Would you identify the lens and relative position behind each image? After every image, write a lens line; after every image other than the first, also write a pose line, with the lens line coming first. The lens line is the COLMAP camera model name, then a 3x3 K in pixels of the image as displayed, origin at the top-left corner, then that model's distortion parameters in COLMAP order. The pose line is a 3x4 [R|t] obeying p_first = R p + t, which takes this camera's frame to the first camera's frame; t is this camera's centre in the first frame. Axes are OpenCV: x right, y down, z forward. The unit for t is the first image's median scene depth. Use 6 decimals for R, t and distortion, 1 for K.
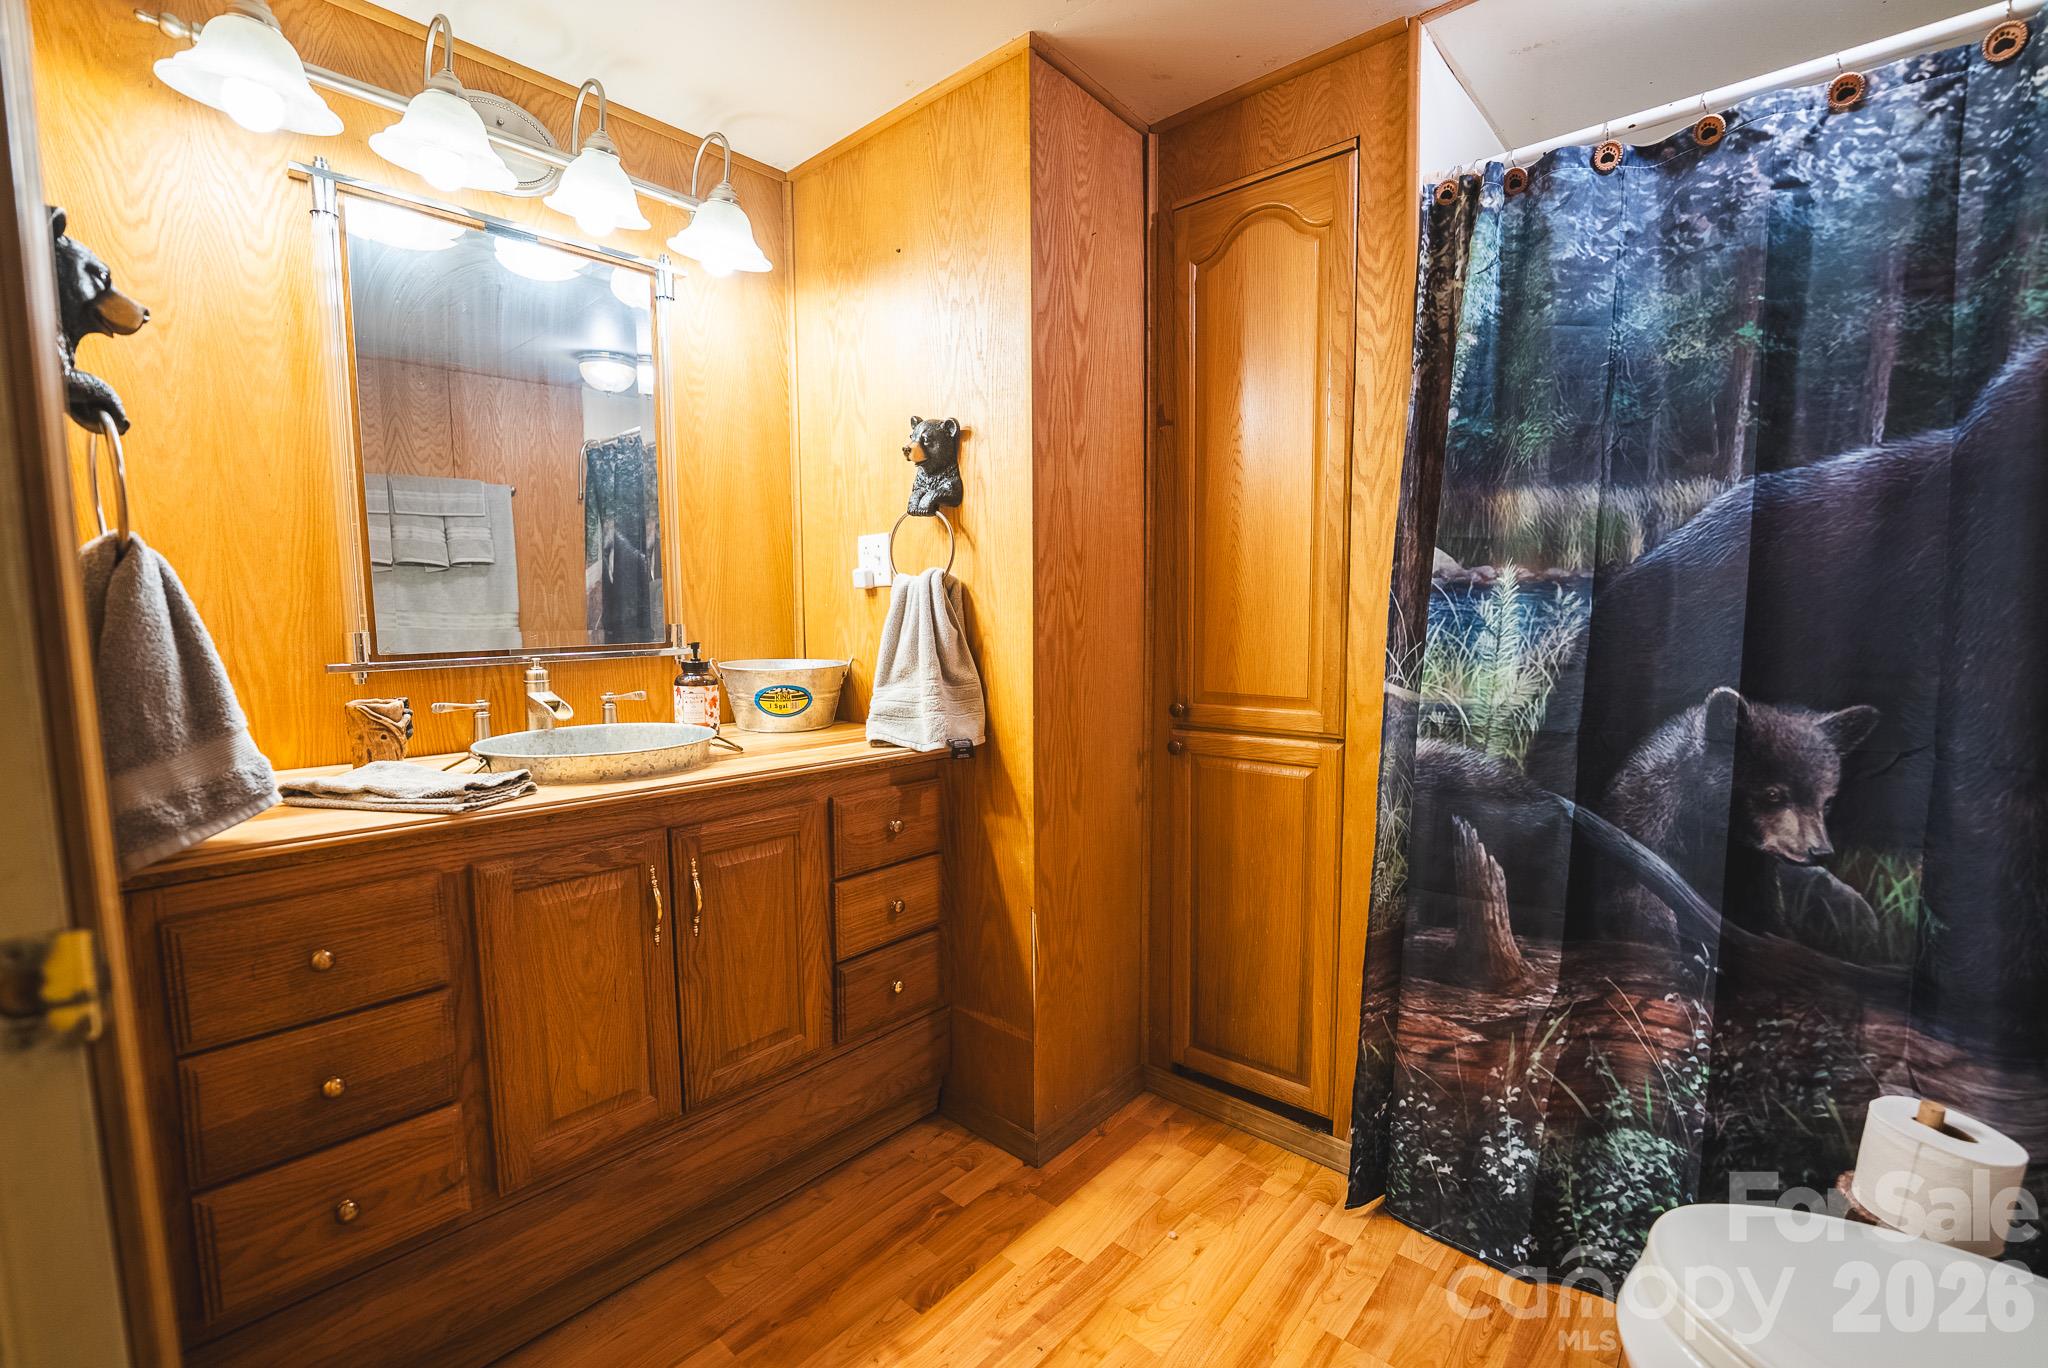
lens RADIAL K [[852.2, 0, 1021.0], [0, 852.2, 697.0], [0, 0, 1]] dist [-0.028635, 0.003608]
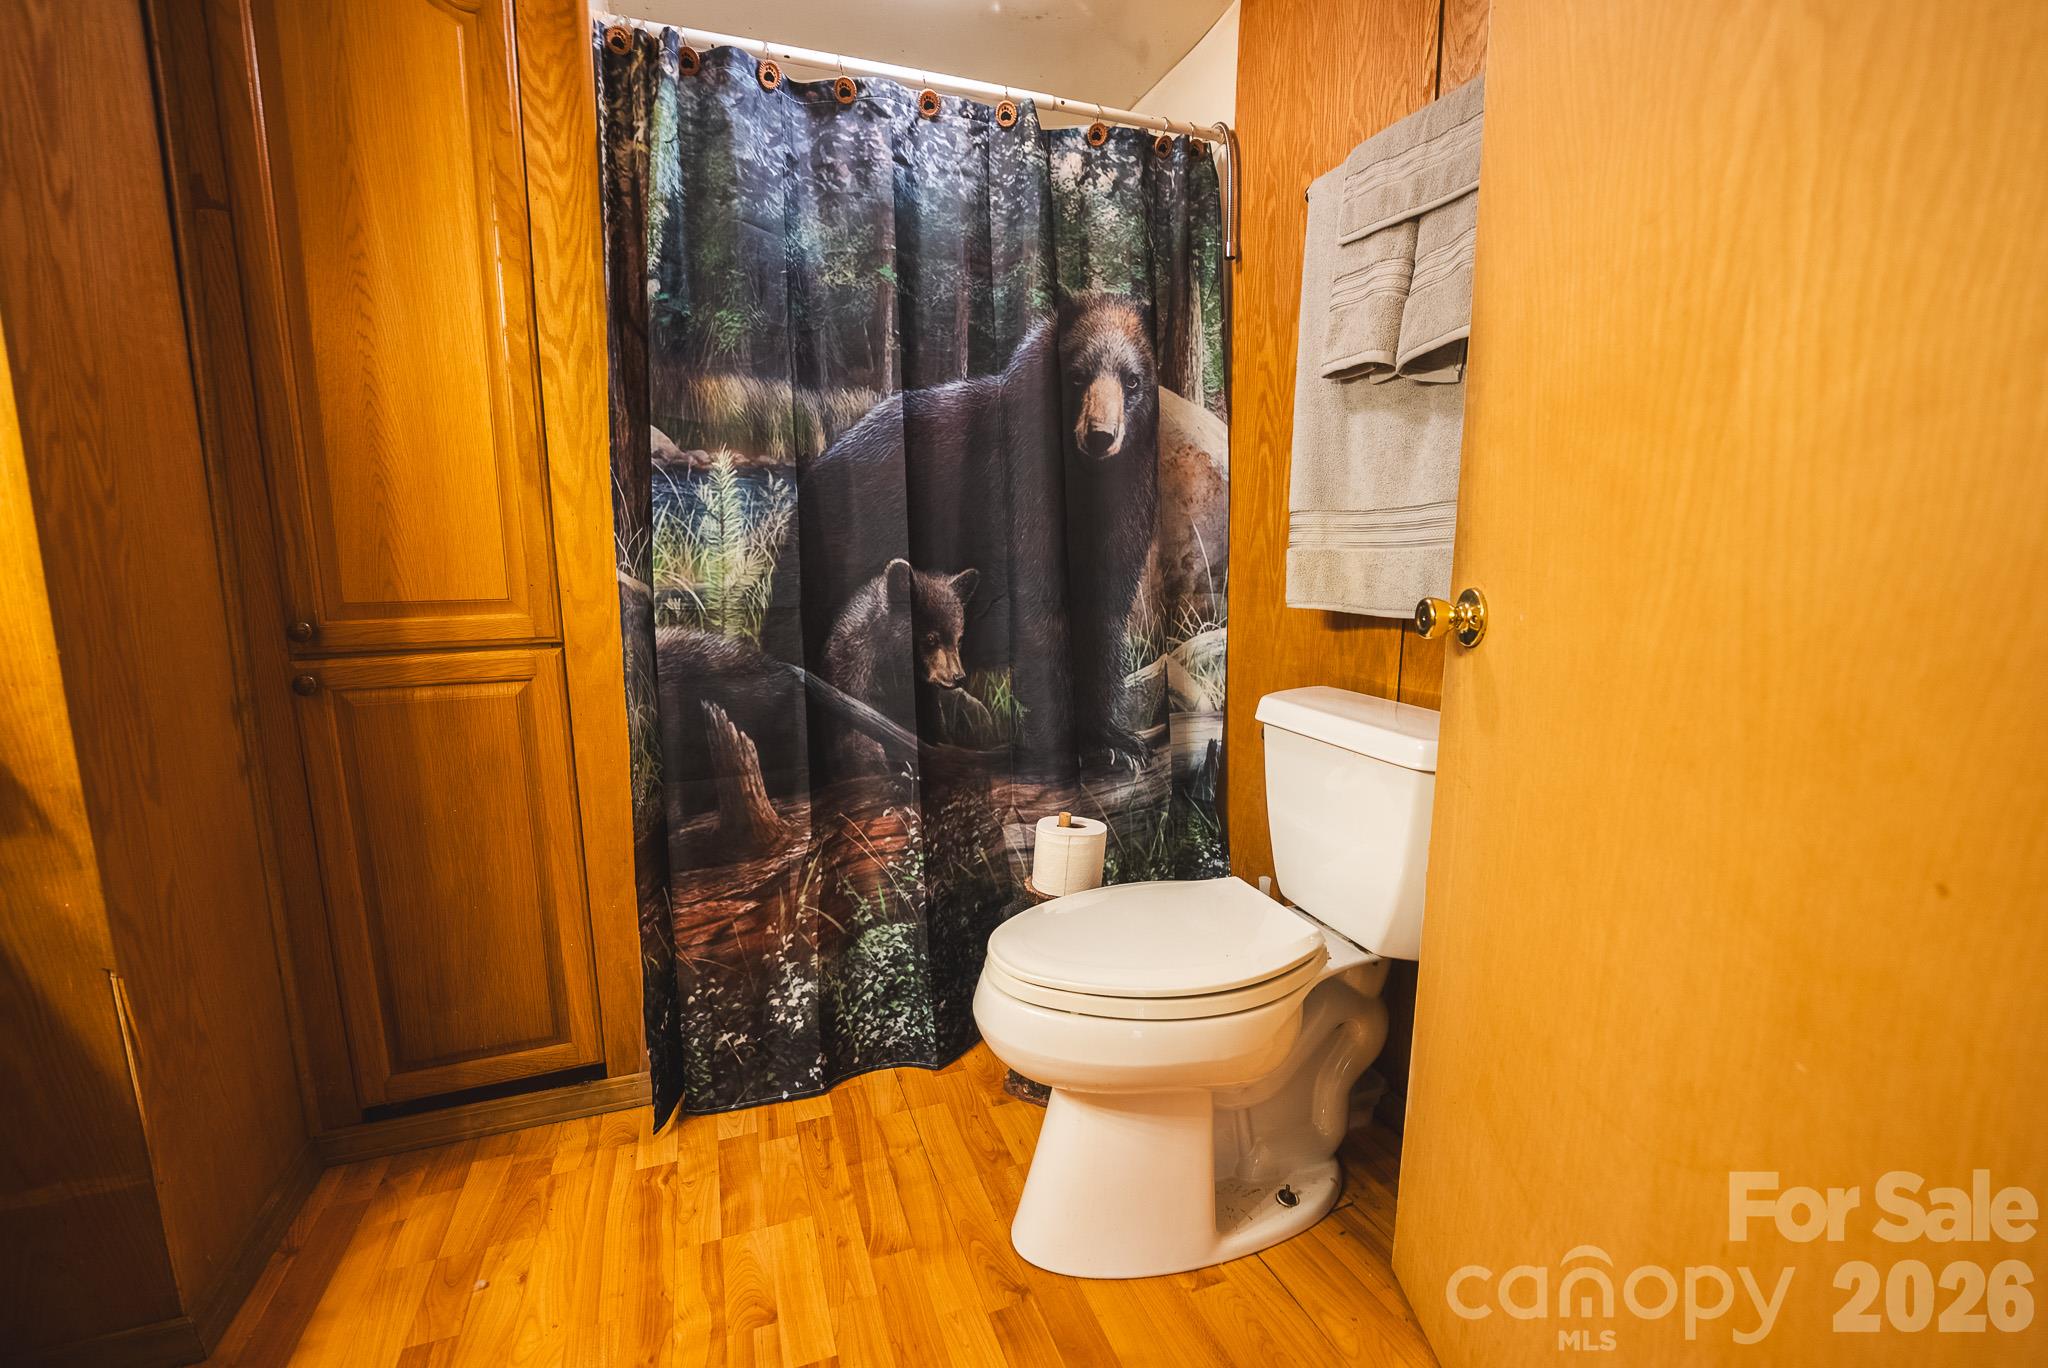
lens RADIAL K [[862.4, 0, 1042.6], [0, 862.4, 689.8], [0, 0, 1]] dist [-0.027692, 0.002647]
pose [[0.473605, -0.137920, 0.869872, -0.188193], [0.087722, 0.990138, 0.109228, 0.053136], [-0.876358, 0.024575, 0.481033, 0.159174]]
